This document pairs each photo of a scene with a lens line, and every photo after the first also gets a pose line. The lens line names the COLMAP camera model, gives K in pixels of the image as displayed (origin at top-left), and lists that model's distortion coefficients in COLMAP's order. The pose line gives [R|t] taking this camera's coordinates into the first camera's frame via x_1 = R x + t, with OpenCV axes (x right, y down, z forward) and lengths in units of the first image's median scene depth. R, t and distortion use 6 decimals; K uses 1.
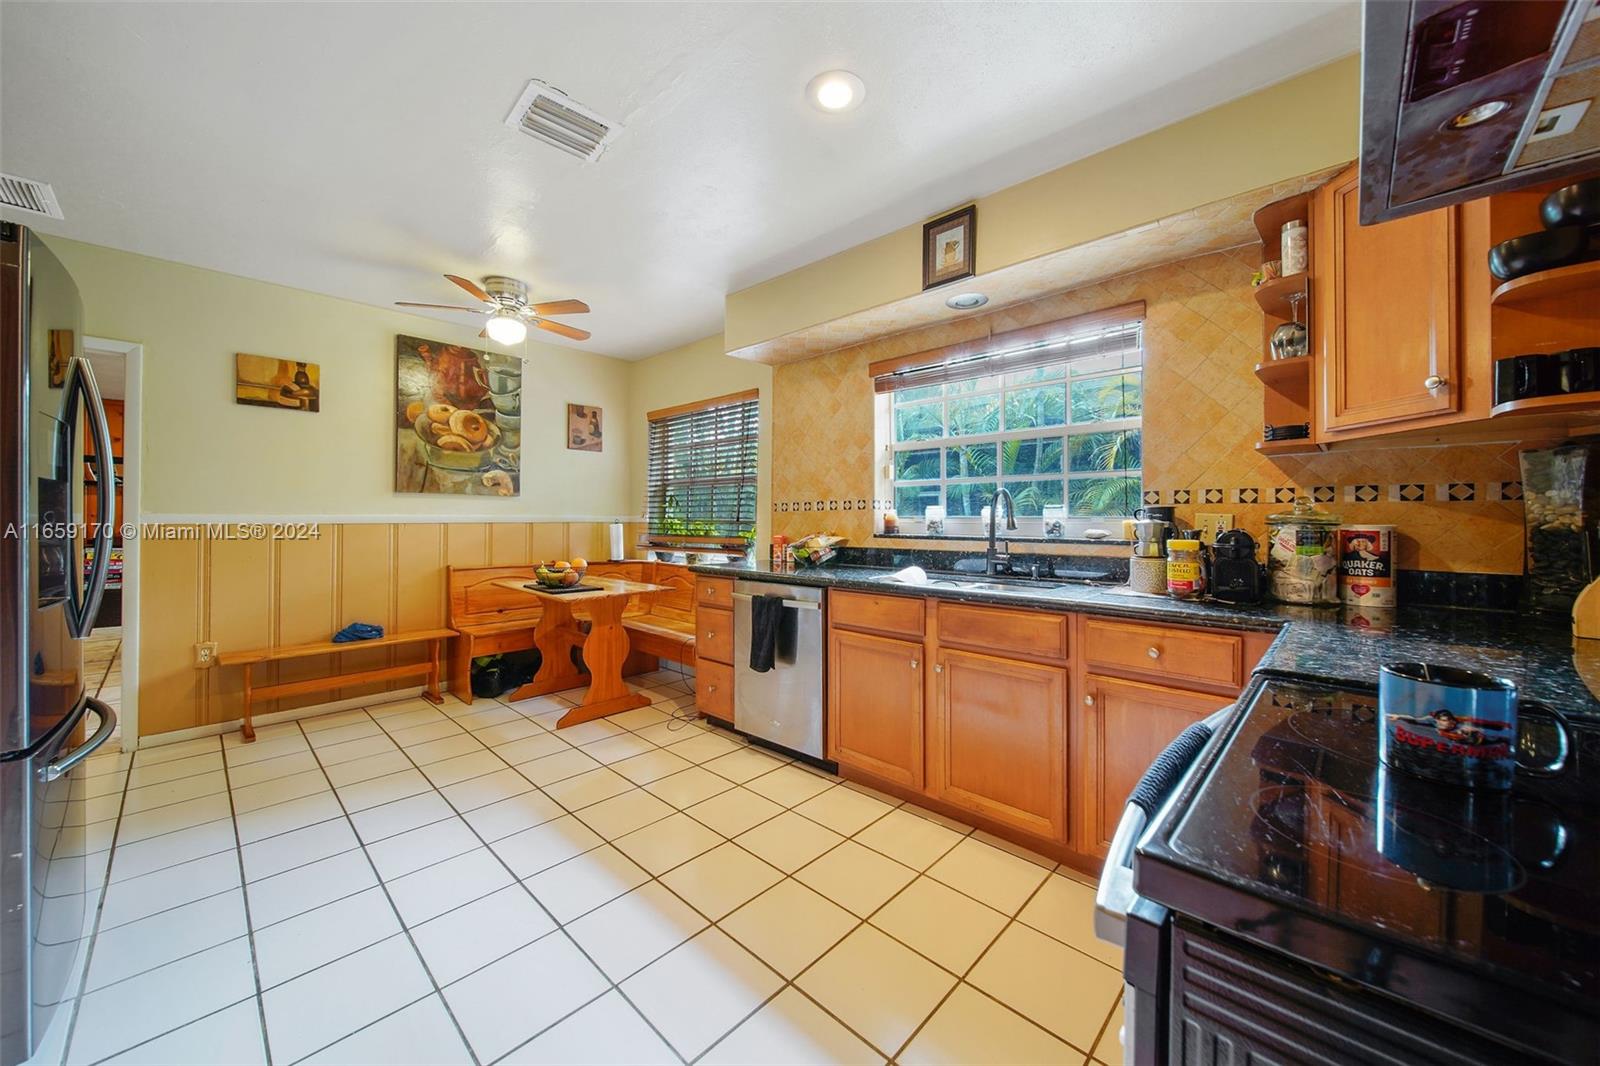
lens RADIAL K [[585.6, 0, 805.1], [0, 585.6, 517.8], [0, 0, 1]] dist [-0.001523, -0.000277]
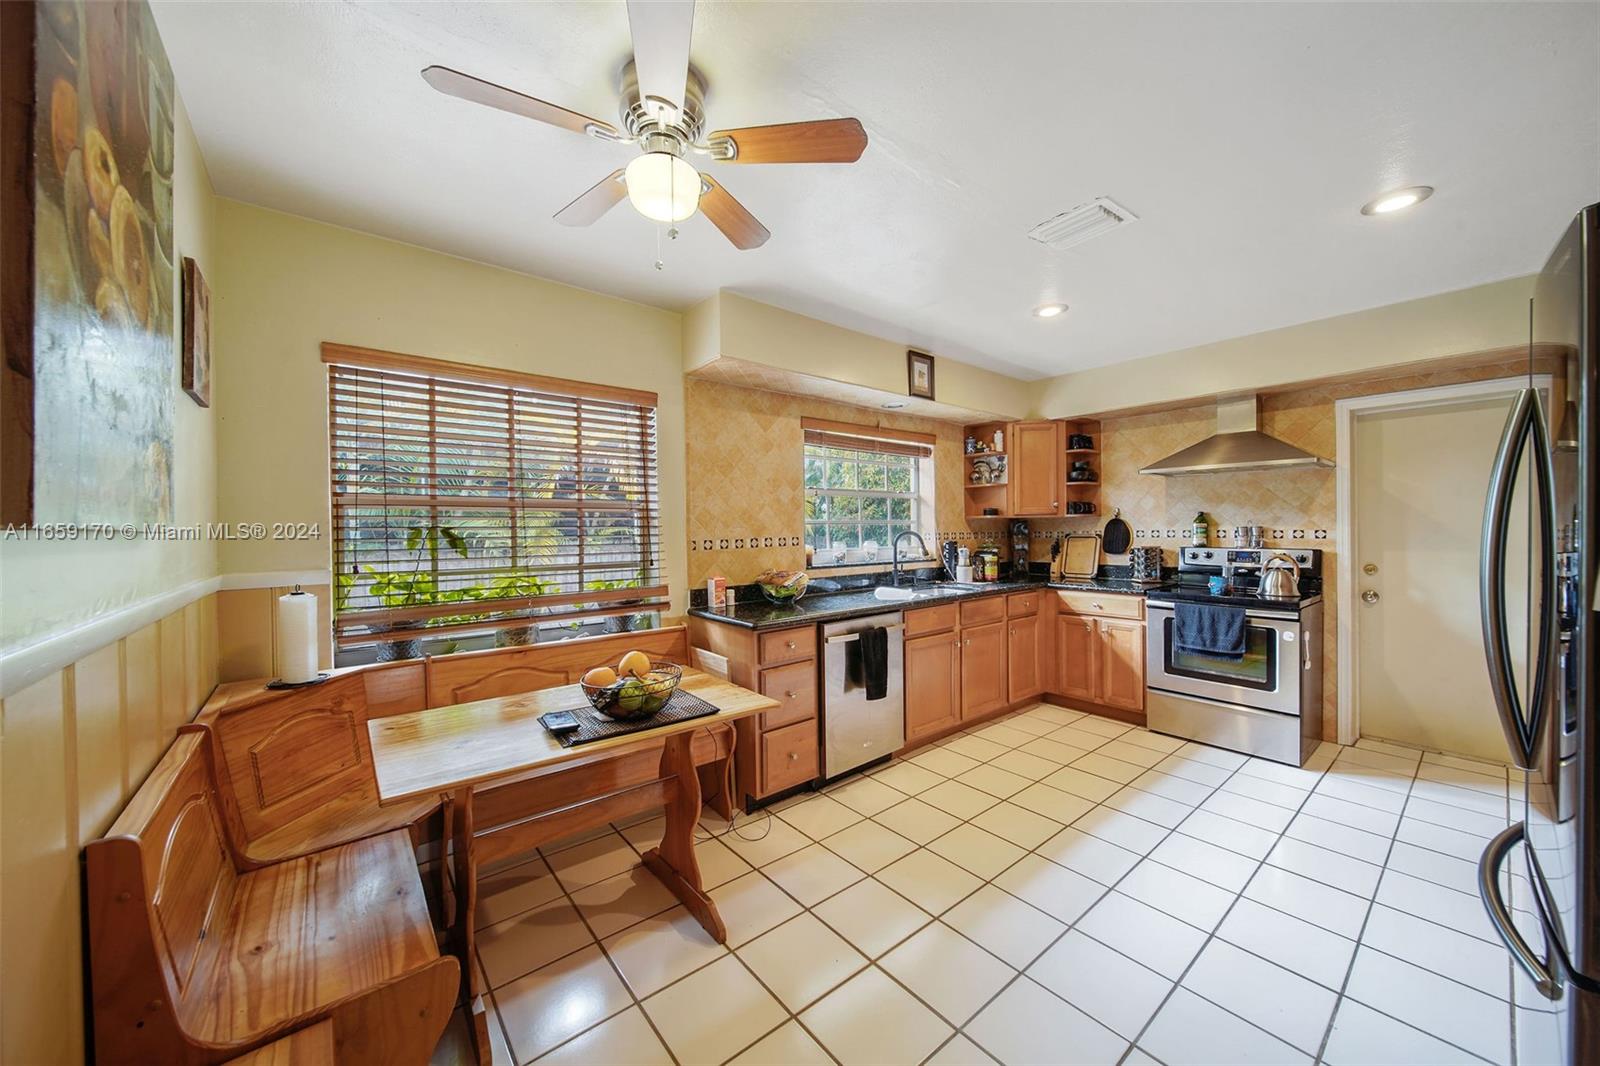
lens RADIAL K [[563.8, 0, 800.0], [0, 563.8, 533.0], [0, 0, 1]] dist [-0.000463, -0.000073]
pose [[0.132280, -0.017030, 0.991066, -0.957968], [0.004866, 0.999852, 0.016531, -0.055645], [-0.991200, 0.002635, 0.132344, 0.849290]]
